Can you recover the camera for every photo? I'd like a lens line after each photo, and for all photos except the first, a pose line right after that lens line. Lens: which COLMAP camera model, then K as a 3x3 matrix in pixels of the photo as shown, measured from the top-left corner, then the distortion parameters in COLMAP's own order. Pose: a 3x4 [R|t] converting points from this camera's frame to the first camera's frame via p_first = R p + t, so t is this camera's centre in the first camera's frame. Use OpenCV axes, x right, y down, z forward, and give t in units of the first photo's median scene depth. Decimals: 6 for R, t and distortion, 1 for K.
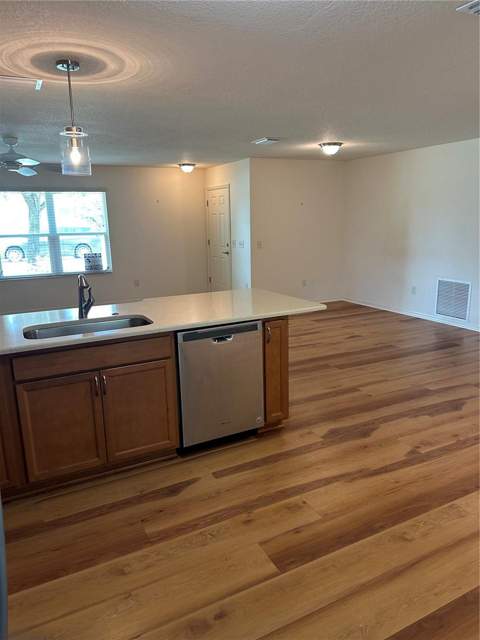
lens RADIAL K [[446.6, 0, 233.6], [0, 446.6, 323.1], [0, 0, 1]] dist [0.060136, -0.067334]
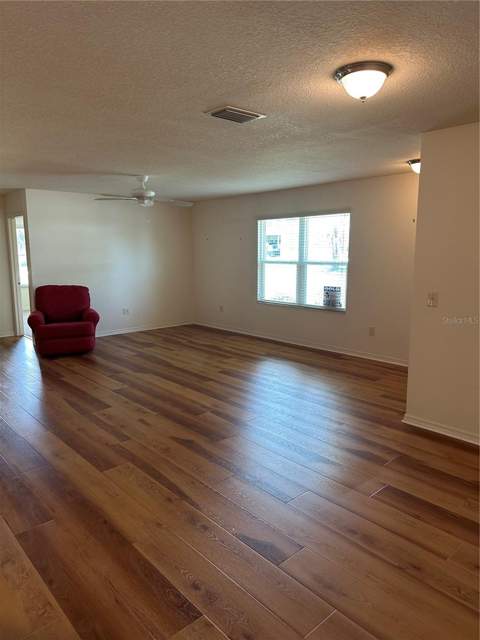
lens RADIAL K [[446.6, 0, 239.6], [0, 446.6, 320.1], [0, 0, 1]] dist [0.060136, -0.067334]
pose [[0.269981, 0.168082, -0.948081, 0.913900], [-0.222343, 0.968917, 0.108460, -0.304767], [0.936843, 0.181517, 0.298961, 1.248366]]
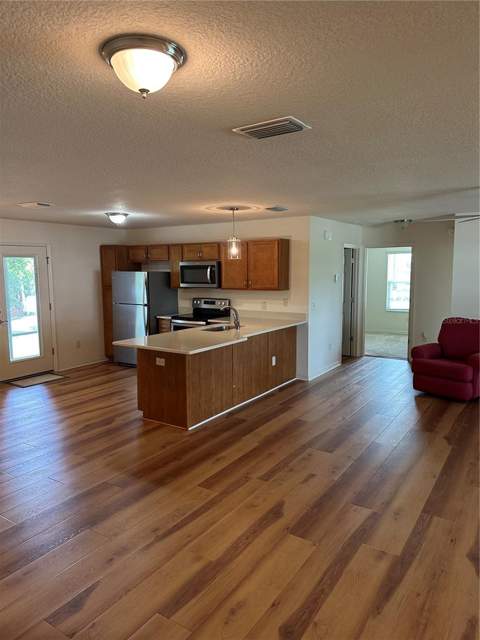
lens RADIAL K [[446.6, 0, 234.8], [0, 446.6, 316.5], [0, 0, 1]] dist [0.060136, -0.067334]
pose [[-0.868215, 0.081592, -0.489434, 0.481632], [-0.087620, 0.945676, 0.313082, -0.520439], [0.488391, 0.314706, -0.813901, 1.985722]]
